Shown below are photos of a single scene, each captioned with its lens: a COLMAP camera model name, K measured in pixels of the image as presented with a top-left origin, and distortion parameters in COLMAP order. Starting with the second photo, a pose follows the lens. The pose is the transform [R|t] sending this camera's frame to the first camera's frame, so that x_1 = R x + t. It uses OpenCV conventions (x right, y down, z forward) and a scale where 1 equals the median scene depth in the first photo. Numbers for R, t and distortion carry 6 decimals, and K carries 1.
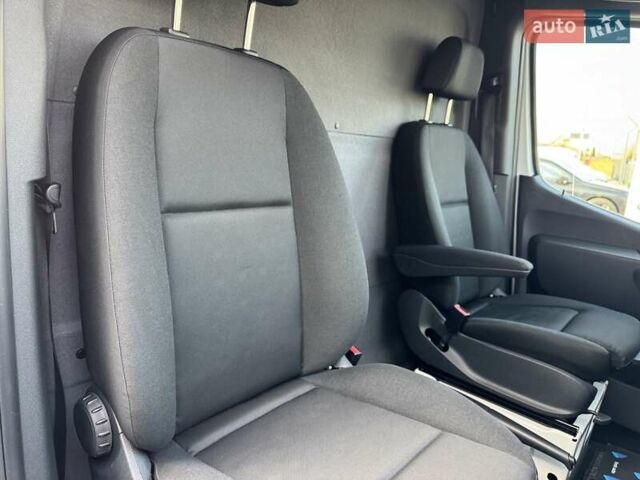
lens RADIAL K [[440.3, 0, 320.0], [0, 440.3, 240.0], [0, 0, 1]] dist [0.074298, -0.082375]
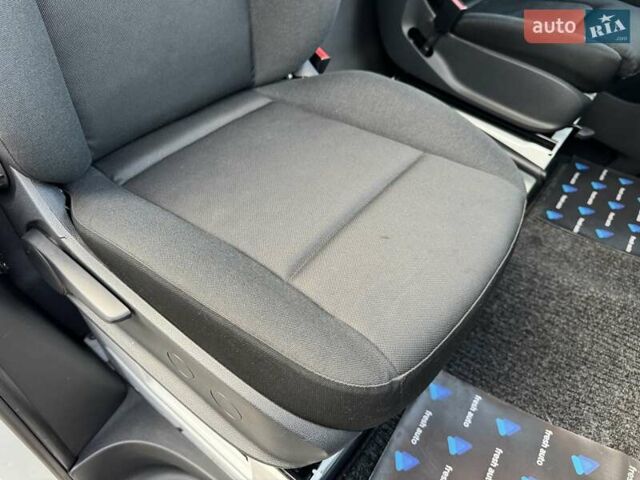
lens RADIAL K [[459.6, 0, 320.0], [0, 459.6, 240.0], [0, 0, 1]] dist [-0.007997, -0.009034]
pose [[0.996781, -0.024143, 0.076456, 0.007055], [-0.024867, 0.813474, 0.581070, 0.049846], [-0.076224, -0.581101, 0.810254, 0.167112]]
